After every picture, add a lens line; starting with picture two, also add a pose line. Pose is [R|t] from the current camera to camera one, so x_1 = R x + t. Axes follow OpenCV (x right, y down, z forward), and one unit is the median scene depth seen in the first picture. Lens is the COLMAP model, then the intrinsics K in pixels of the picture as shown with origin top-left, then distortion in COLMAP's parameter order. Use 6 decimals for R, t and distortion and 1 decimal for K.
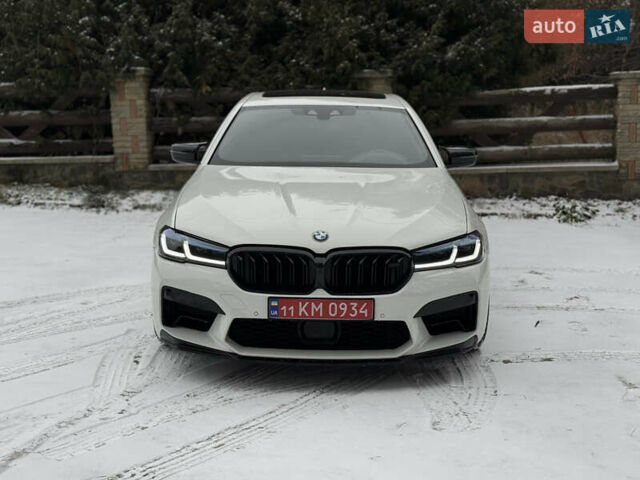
lens RADIAL K [[887.7, 0, 320.0], [0, 887.7, 240.0], [0, 0, 1]] dist [0.221258, -0.454036]
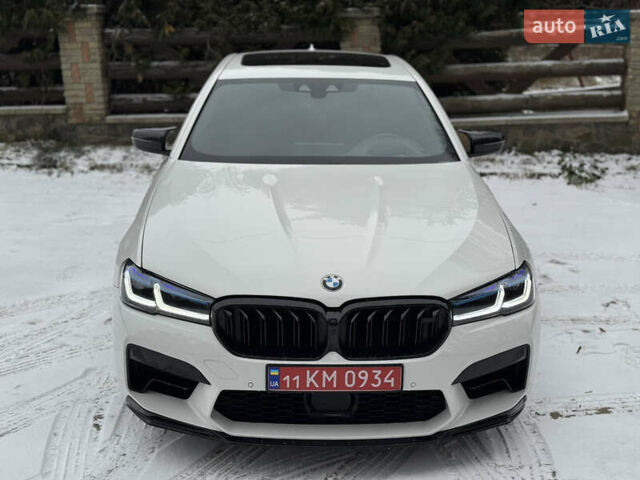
lens RADIAL K [[887.7, 0, 320.0], [0, 887.7, 240.0], [0, 0, 1]] dist [0.221258, -0.454036]
pose [[0.999133, -0.013116, 0.039507, -0.028342], [0.009331, 0.995480, 0.094508, -0.080798], [-0.040568, -0.094057, 0.994740, 0.164496]]
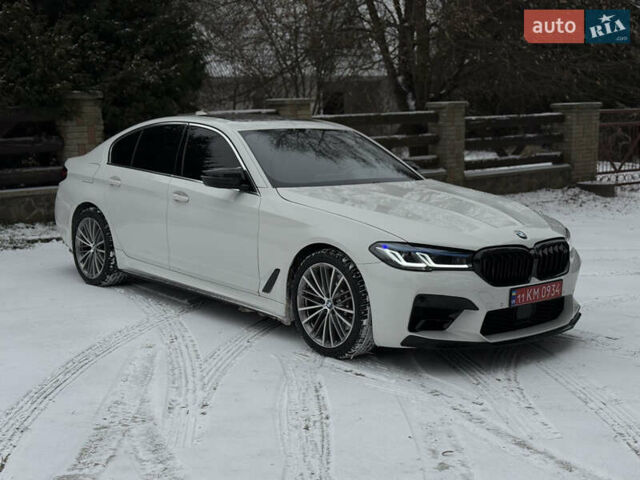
lens RADIAL K [[887.7, 0, 320.0], [0, 887.7, 240.0], [0, 0, 1]] dist [0.221258, -0.454036]
pose [[0.746596, -0.097749, 0.658057, -0.711009], [0.112081, 0.993489, 0.020414, -0.036820], [-0.655768, 0.058515, 0.752691, 0.184266]]
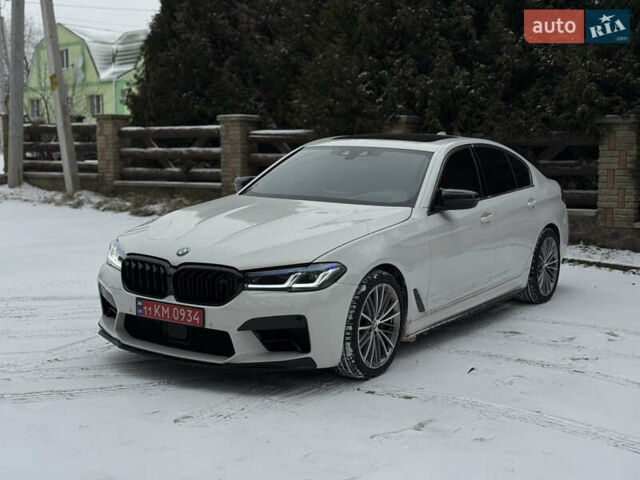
lens RADIAL K [[887.7, 0, 320.0], [0, 887.7, 240.0], [0, 0, 1]] dist [0.221258, -0.454036]
pose [[0.841648, 0.075197, -0.534765, 0.554070], [-0.103805, 0.994319, -0.023558, -0.007446], [0.529956, 0.075339, 0.844672, 0.067030]]
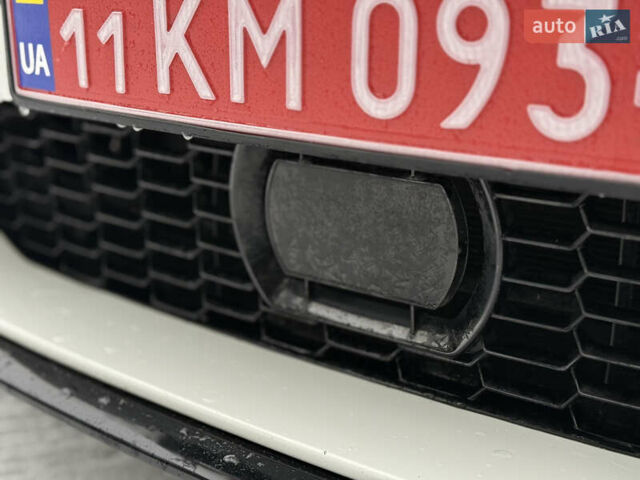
lens RADIAL K [[887.7, 0, 320.0], [0, 887.7, 240.0], [0, 0, 1]] dist [0.221258, -0.454036]
pose [[0.836682, 0.155306, -0.525207, 0.047957], [-0.108637, 0.986959, 0.118784, 0.061297], [0.536806, -0.042328, 0.842643, 0.626280]]
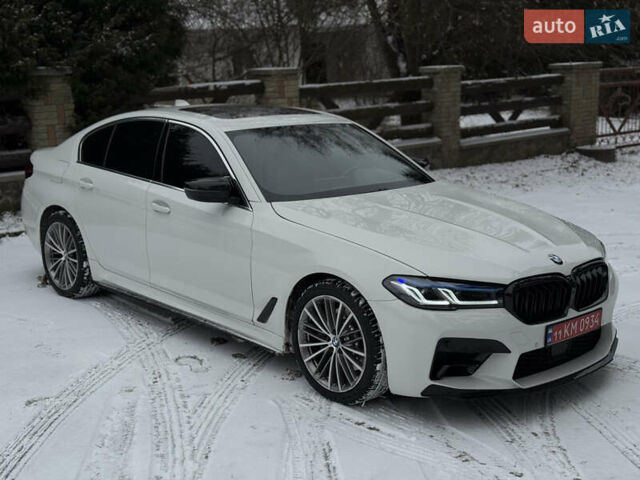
lens RADIAL K [[887.7, 0, 320.0], [0, 887.7, 240.0], [0, 0, 1]] dist [0.221258, -0.454036]
pose [[0.731176, -0.148880, 0.665745, -0.639701], [0.127009, 0.988541, 0.081576, -0.104824], [-0.670261, 0.024909, 0.741707, 0.280897]]
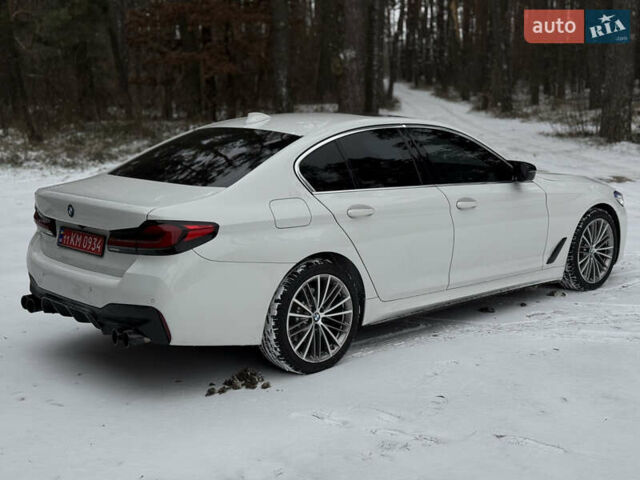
lens RADIAL K [[887.7, 0, 320.0], [0, 887.7, 240.0], [0, 0, 1]] dist [0.221258, -0.454036]
pose [[-0.683866, -0.129633, 0.717999, -0.729507], [0.126199, 0.948240, 0.291402, -0.348314], [-0.718610, 0.289890, -0.632110, 1.811142]]
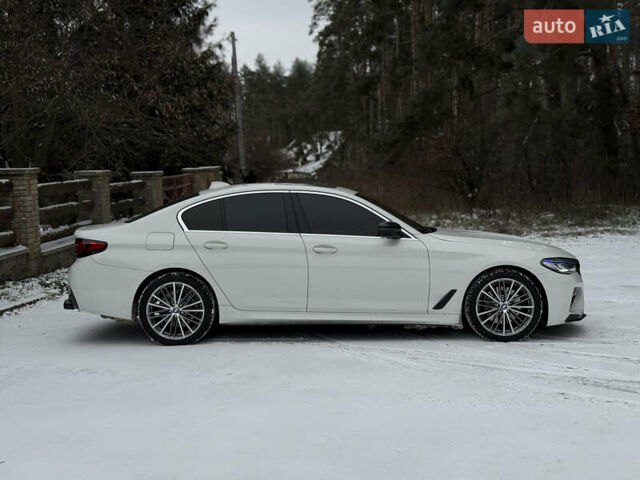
lens RADIAL K [[887.7, 0, 320.0], [0, 887.7, 240.0], [0, 0, 1]] dist [0.221258, -0.454036]
pose [[0.004708, -0.080935, 0.996708, -1.423995], [0.181982, 0.980145, 0.078730, -0.200215], [-0.983291, 0.181012, 0.019343, 1.055083]]
